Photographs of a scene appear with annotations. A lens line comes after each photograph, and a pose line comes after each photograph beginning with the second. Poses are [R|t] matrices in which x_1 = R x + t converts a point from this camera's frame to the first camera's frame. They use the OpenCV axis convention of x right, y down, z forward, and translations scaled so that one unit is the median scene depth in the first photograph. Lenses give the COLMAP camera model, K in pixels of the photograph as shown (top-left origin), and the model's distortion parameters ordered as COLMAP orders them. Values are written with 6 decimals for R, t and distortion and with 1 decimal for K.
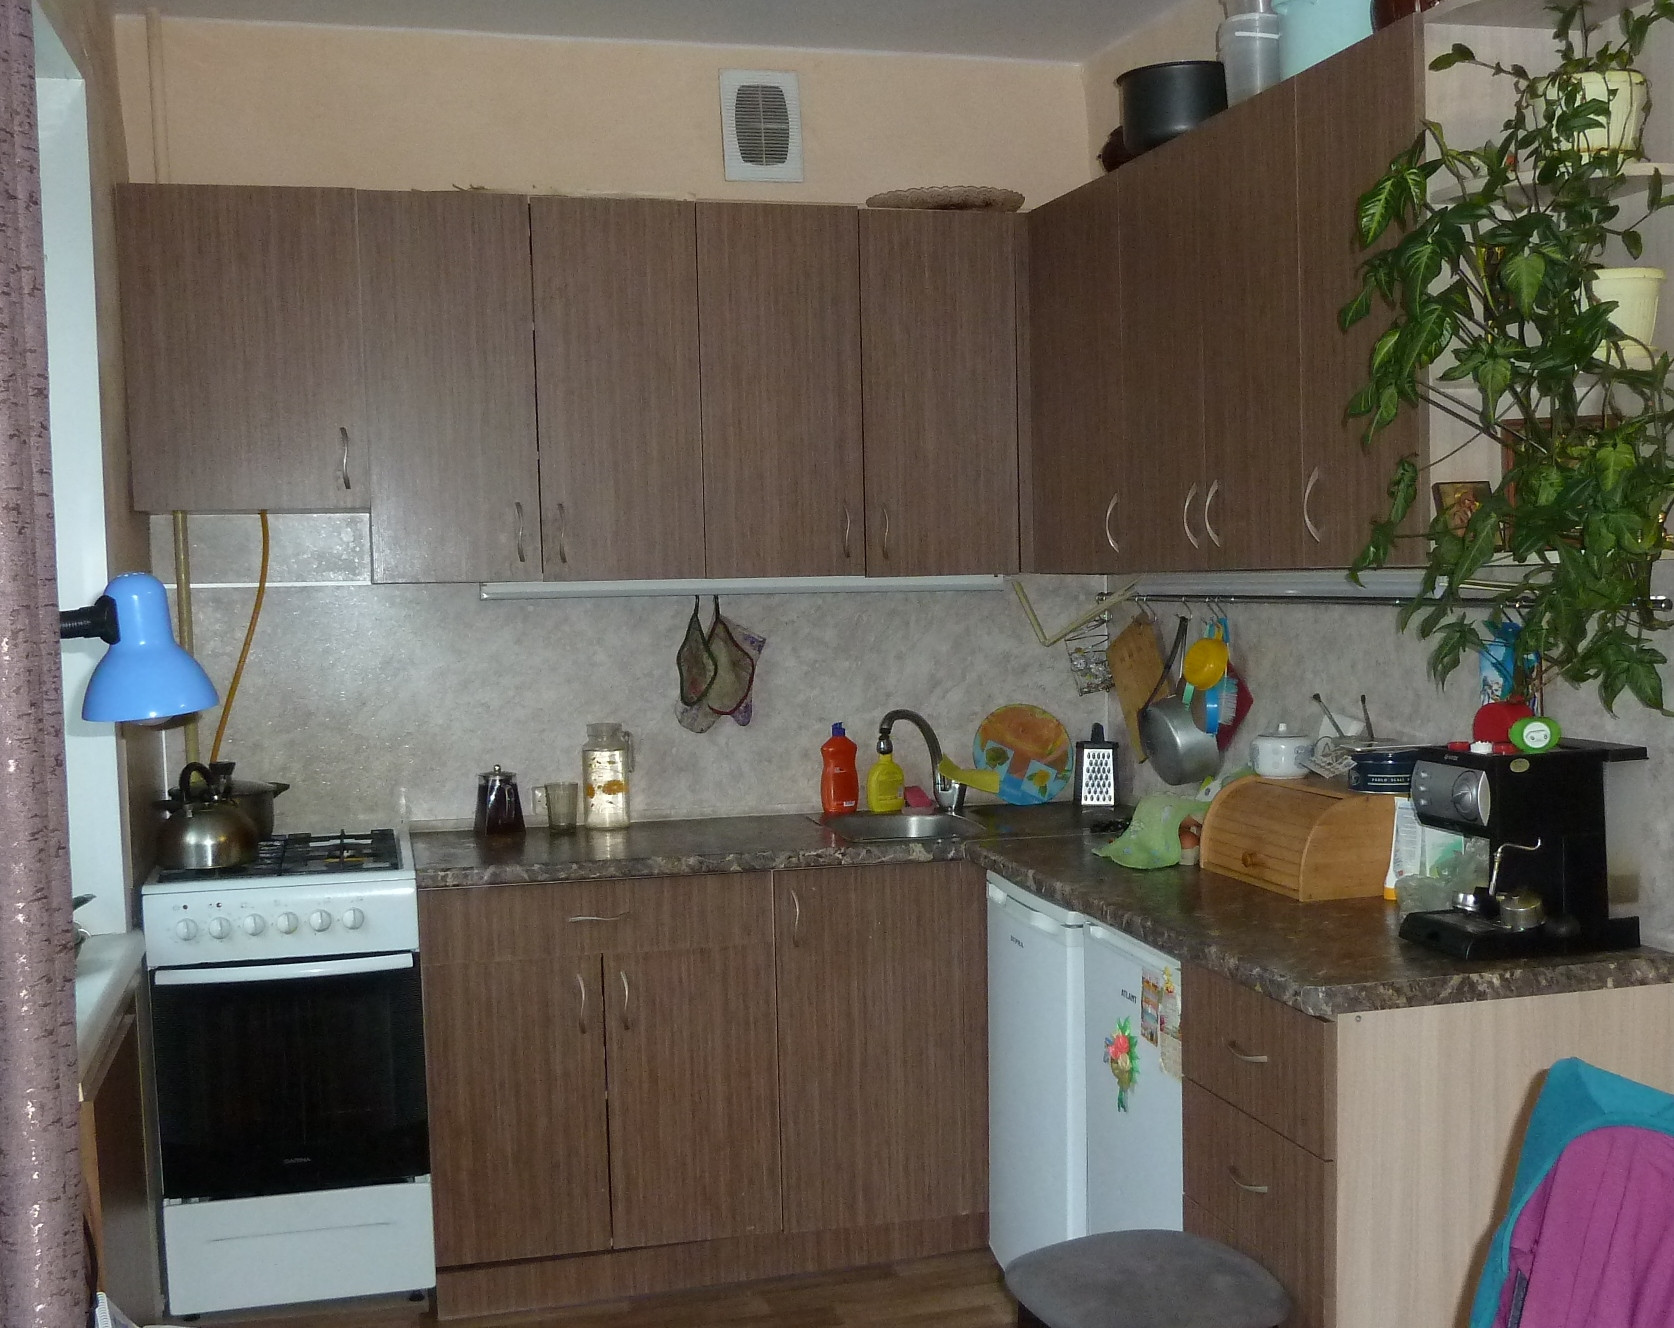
lens RADIAL K [[2018.9, 0, 836.7], [0, 2018.9, 667.1], [0, 0, 1]] dist [-0.038514, 0.000000]
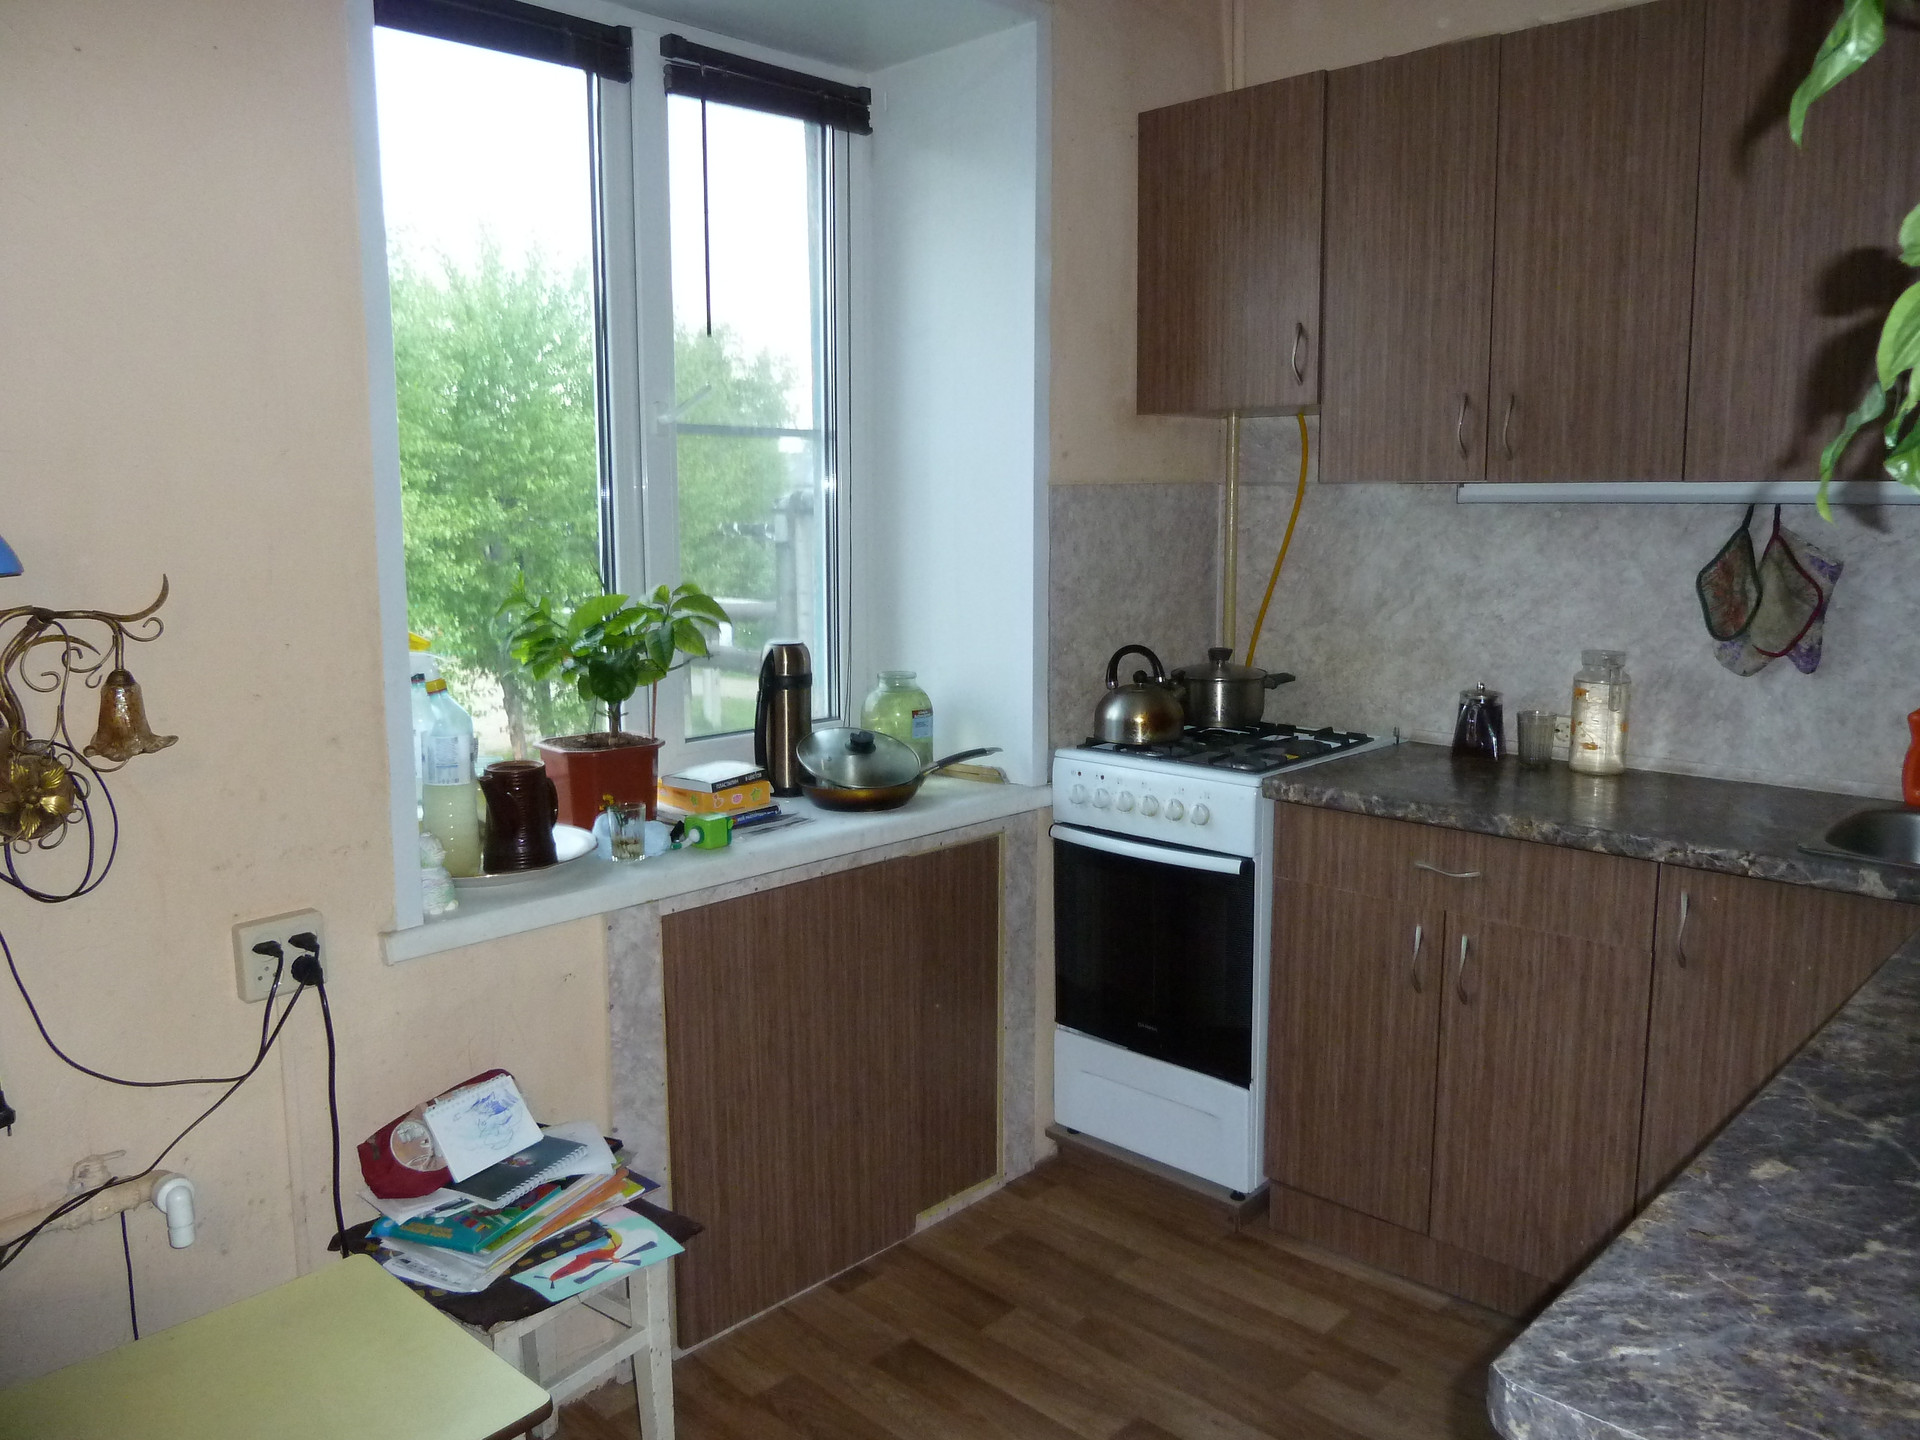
lens RADIAL K [[1440.6, 0, 970.5], [0, 1440.6, 674.2], [0, 0, 1]] dist [-0.029438, -0.004430]
pose [[0.518355, 0.119130, -0.846827, 0.260684], [-0.047994, 0.992741, 0.110278, -0.016308], [0.853817, -0.016520, 0.520310, 0.450383]]
